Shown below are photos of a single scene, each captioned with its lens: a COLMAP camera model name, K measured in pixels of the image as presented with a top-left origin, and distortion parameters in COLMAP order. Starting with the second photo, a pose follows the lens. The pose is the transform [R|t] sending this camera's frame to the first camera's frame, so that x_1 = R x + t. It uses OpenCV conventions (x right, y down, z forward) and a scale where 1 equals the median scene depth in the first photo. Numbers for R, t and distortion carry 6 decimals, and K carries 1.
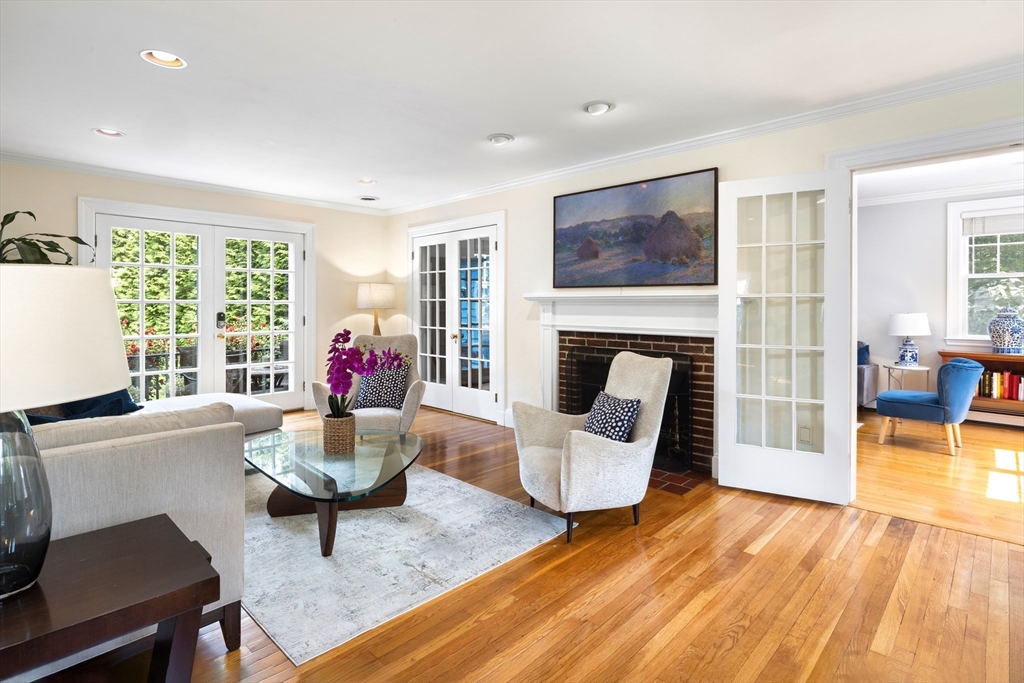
lens RADIAL K [[504.6, 0, 500.9], [0, 504.6, 307.3], [0, 0, 1]] dist [0.002495, -0.001267]
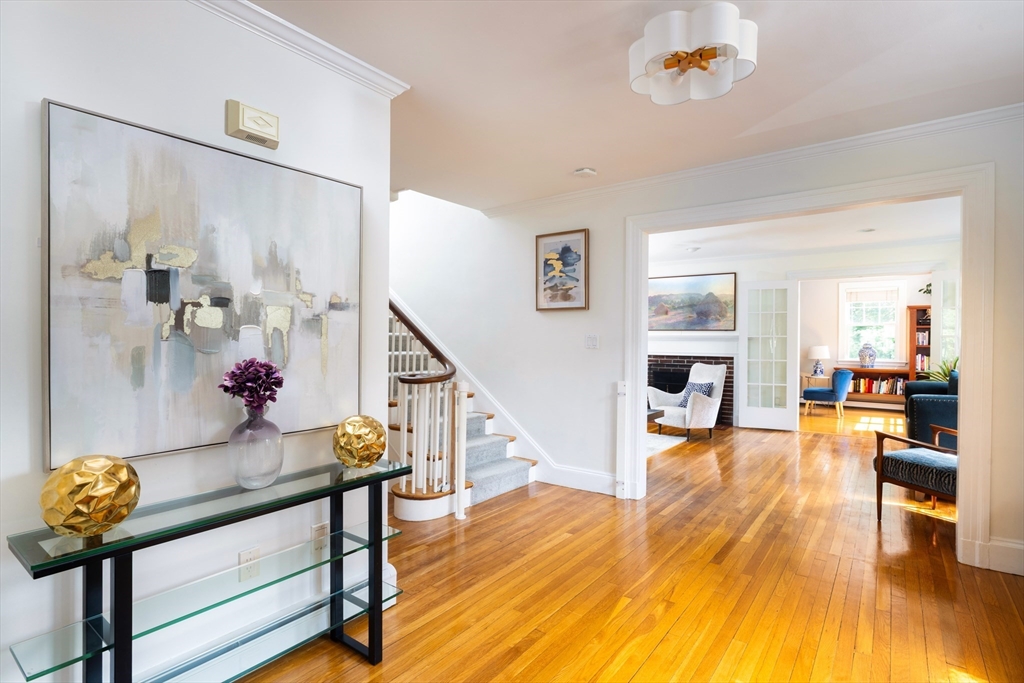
lens RADIAL K [[517.4, 0, 514.3], [0, 517.4, 344.9], [0, 0, 1]] dist [-0.003981, -0.000074]
pose [[0.988311, 0.002513, 0.152432, -0.566795], [-0.003188, 0.999986, 0.004181, 0.005025], [-0.152420, -0.004618, 0.988305, -0.677939]]
